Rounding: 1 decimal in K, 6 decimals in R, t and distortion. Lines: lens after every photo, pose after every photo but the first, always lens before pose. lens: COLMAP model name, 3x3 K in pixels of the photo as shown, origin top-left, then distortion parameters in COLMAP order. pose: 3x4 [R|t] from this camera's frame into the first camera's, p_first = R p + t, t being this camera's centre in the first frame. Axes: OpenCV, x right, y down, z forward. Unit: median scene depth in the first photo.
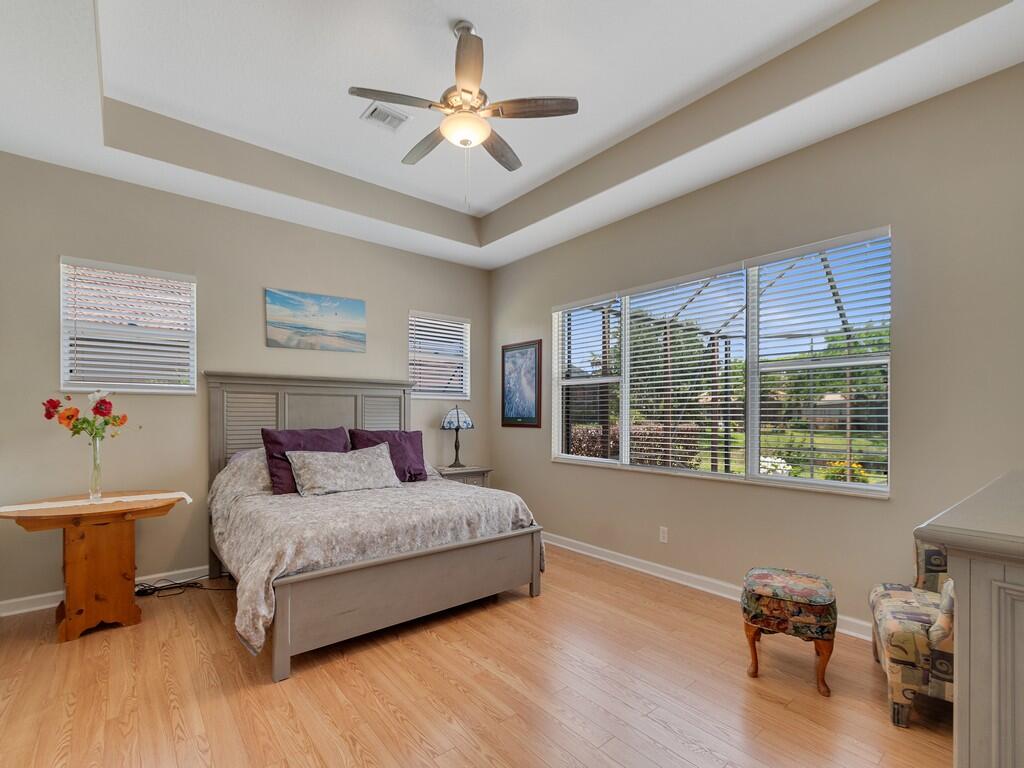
lens RADIAL K [[464.0, 0, 511.6], [0, 464.0, 417.6], [0, 0, 1]] dist [0.000484, -0.000335]
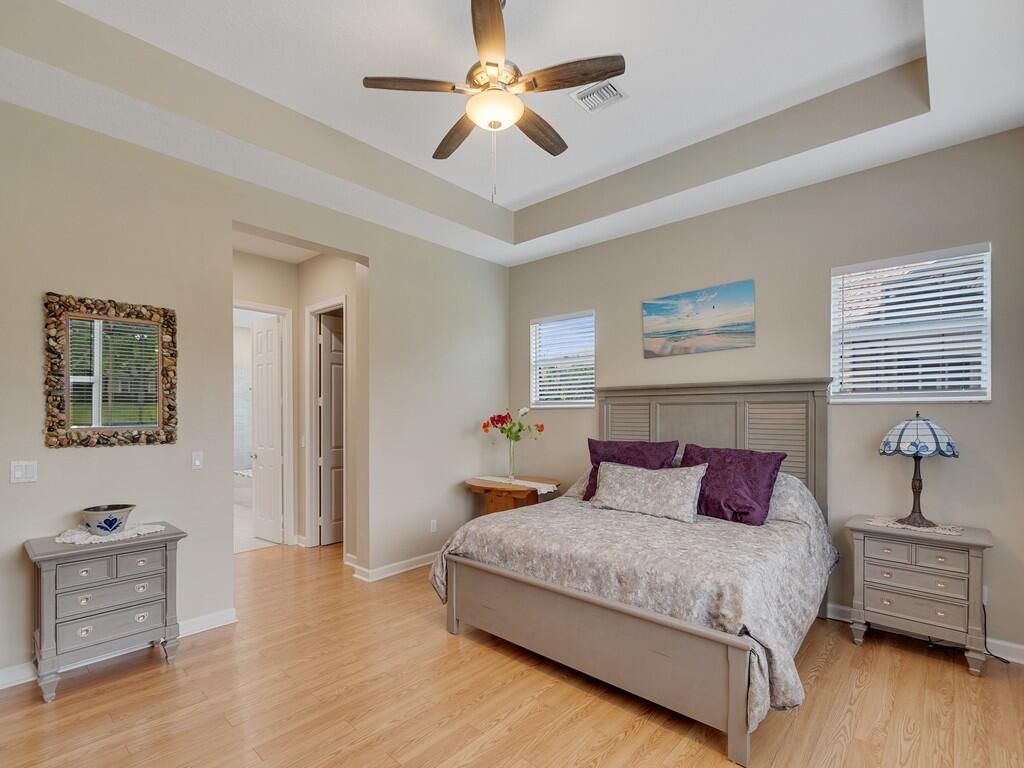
lens RADIAL K [[487.1, 0, 509.9], [0, 487.1, 424.4], [0, 0, 1]] dist [-0.020279, 0.000207]
pose [[0.141221, 0.008932, -0.989938, 0.478569], [-0.013365, 0.999885, 0.007115, -0.012550], [0.989888, 0.012226, 0.141324, 0.551172]]
